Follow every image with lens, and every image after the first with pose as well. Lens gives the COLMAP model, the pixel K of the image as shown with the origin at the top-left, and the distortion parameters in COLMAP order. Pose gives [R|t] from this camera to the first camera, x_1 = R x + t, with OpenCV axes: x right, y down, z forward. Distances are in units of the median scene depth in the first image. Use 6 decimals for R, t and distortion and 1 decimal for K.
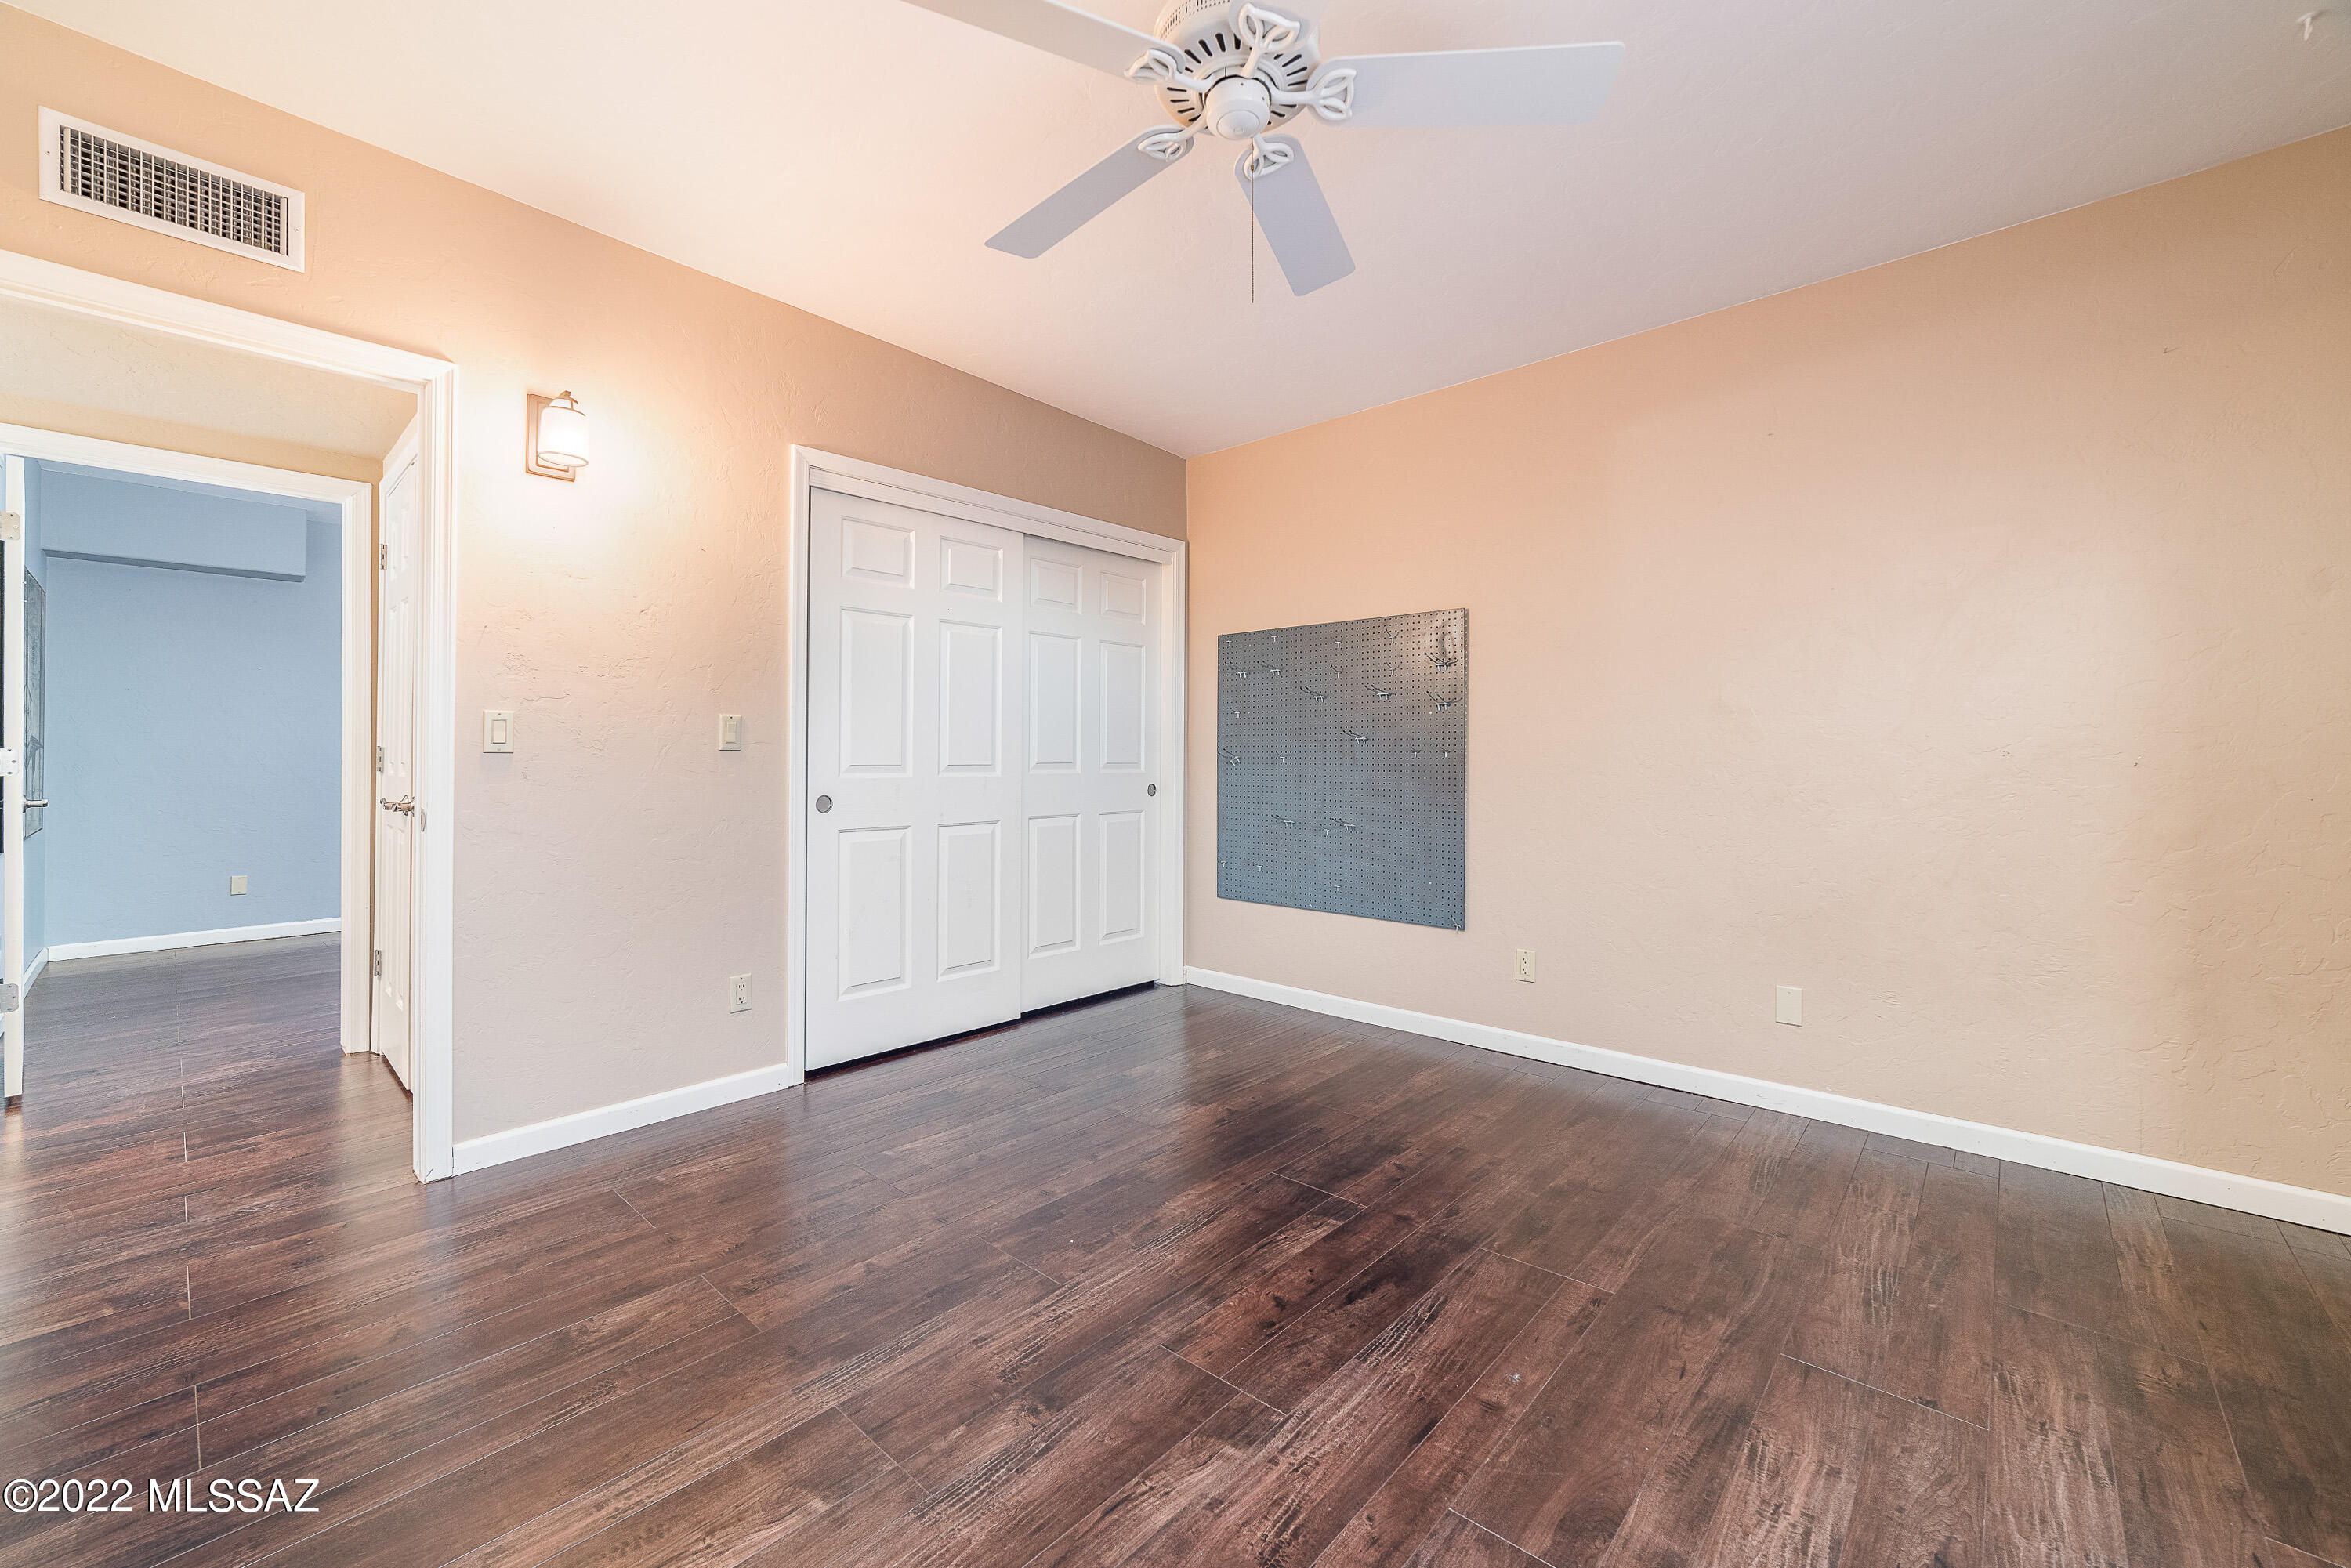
lens RADIAL K [[942.3, 0, 1174.6], [0, 942.3, 741.5], [0, 0, 1]] dist [-0.016852, 0.002827]
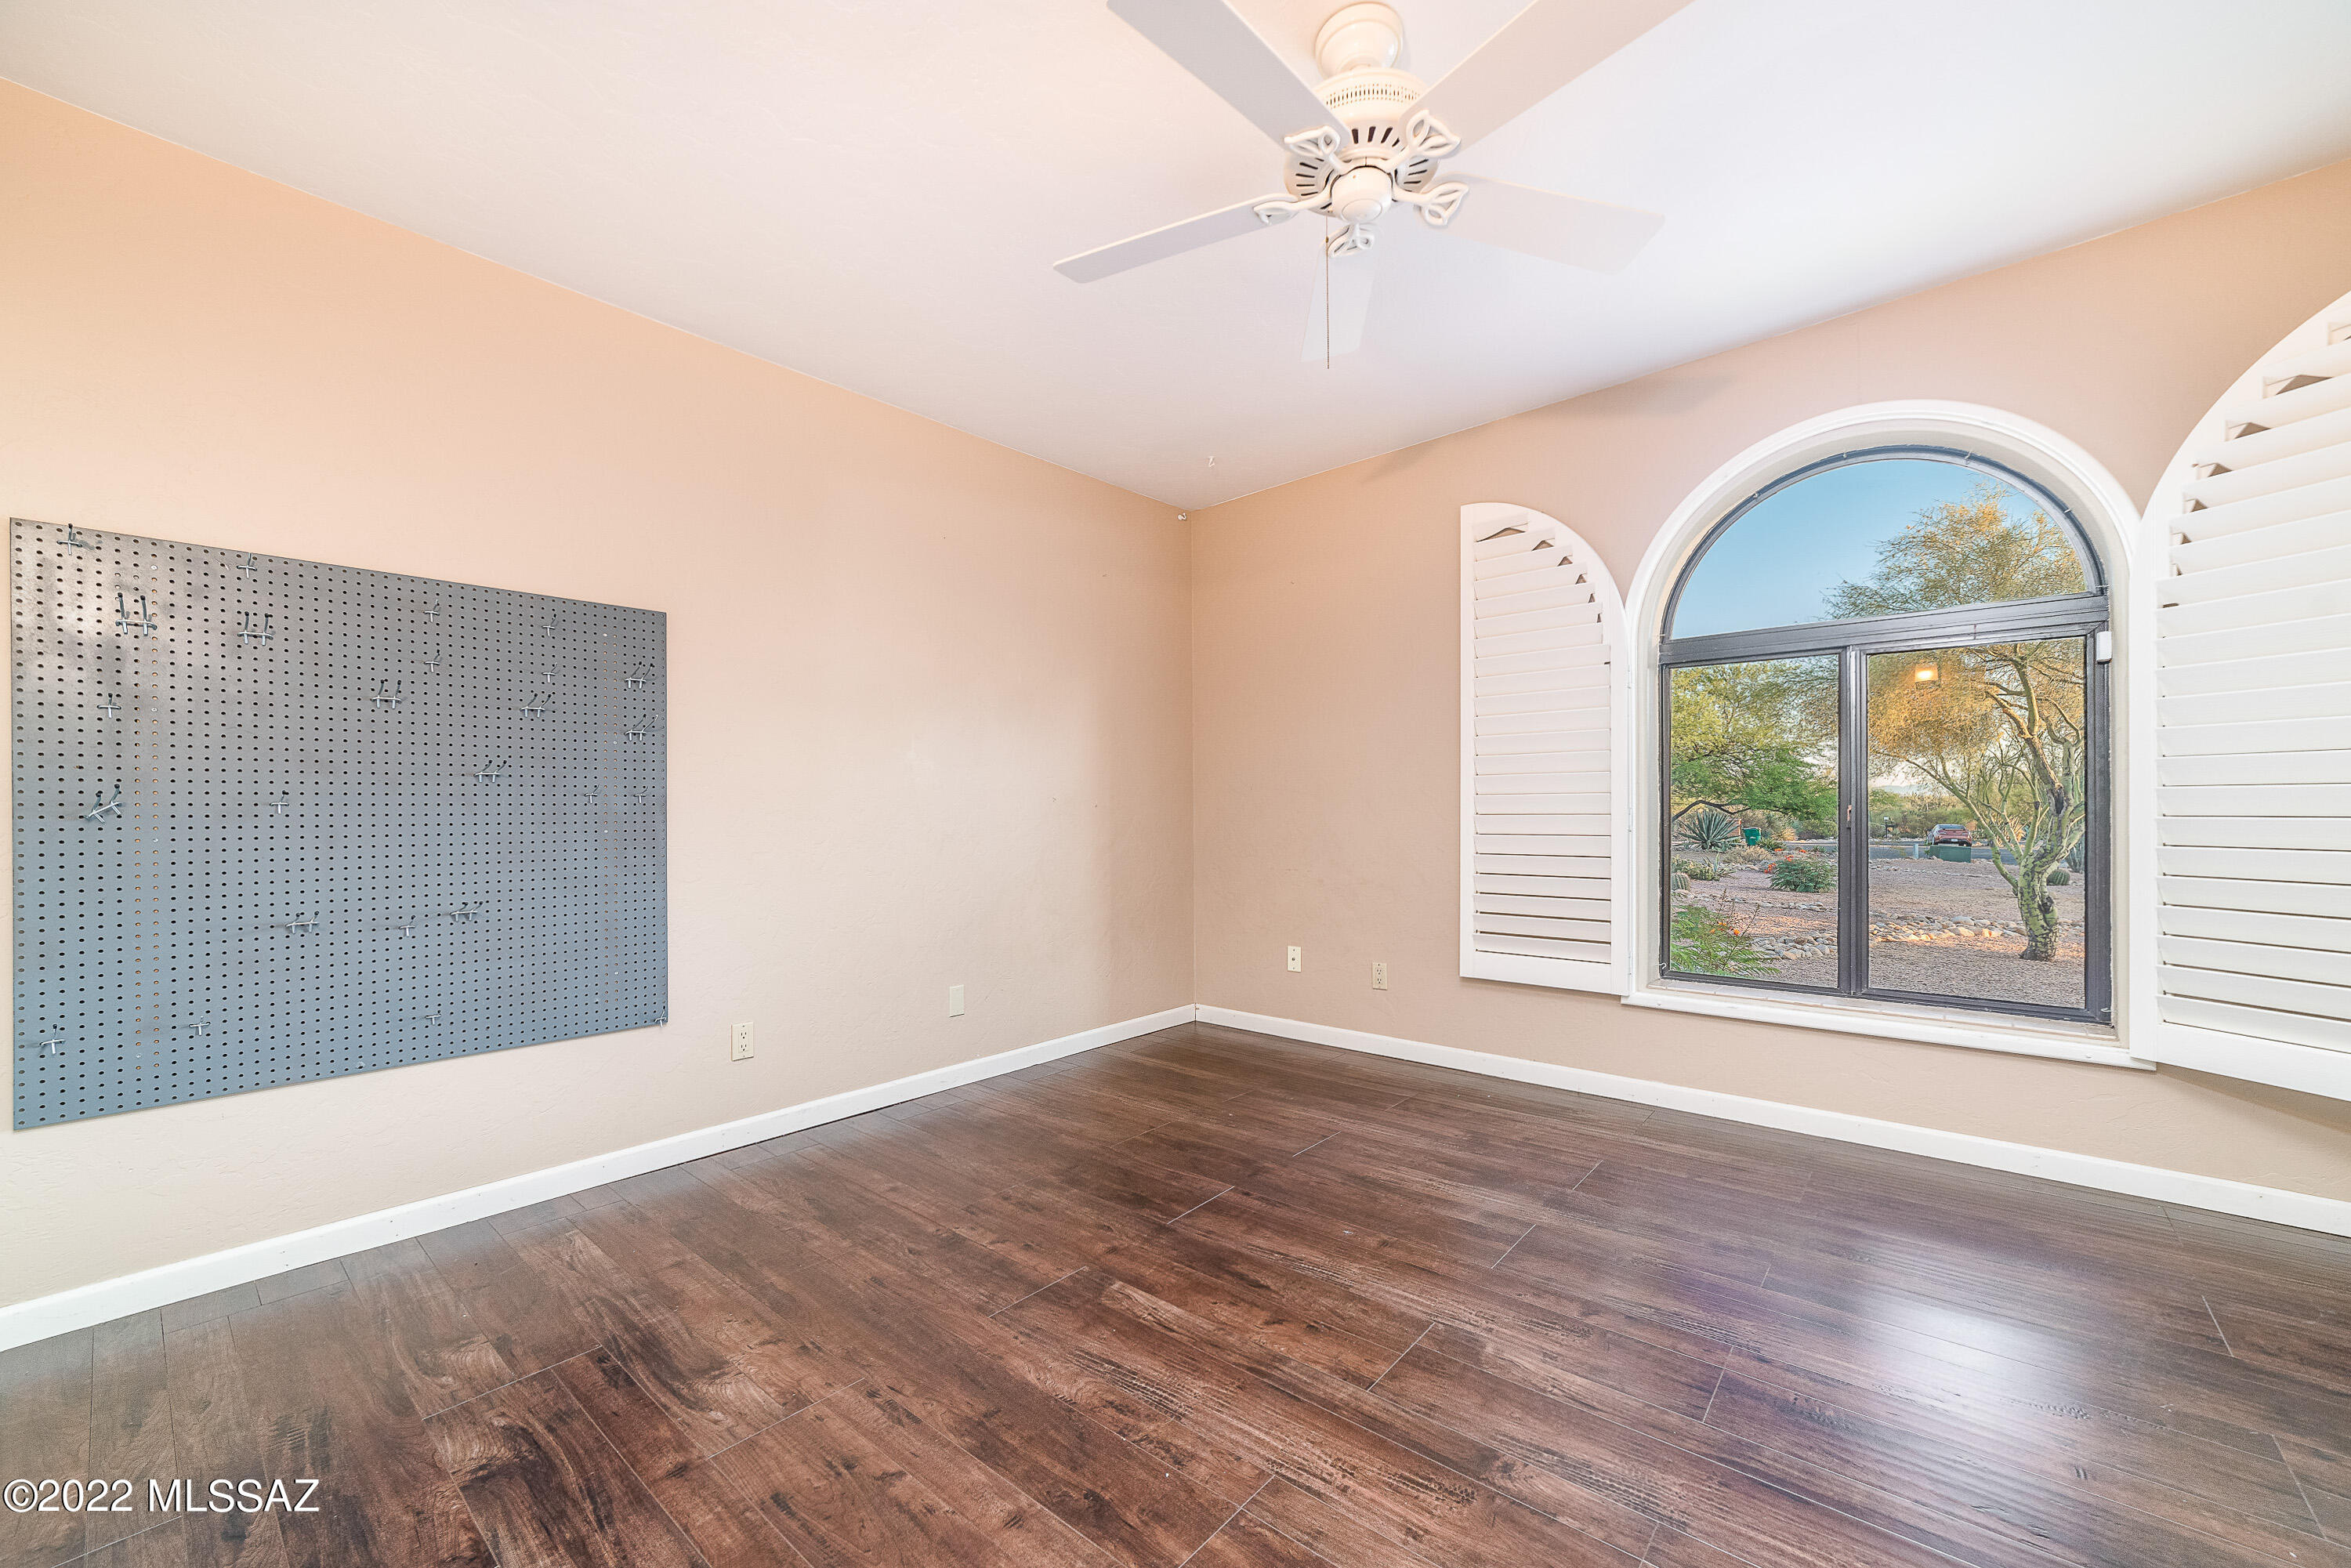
lens RADIAL K [[942.3, 0, 1183.5], [0, 942.3, 808.6], [0, 0, 1]] dist [-0.016852, 0.002827]
pose [[-0.041623, -0.004049, 0.999125, -0.888188], [-0.011566, 0.999927, 0.003571, 0.032018], [-0.999066, -0.011407, -0.041667, 1.121009]]
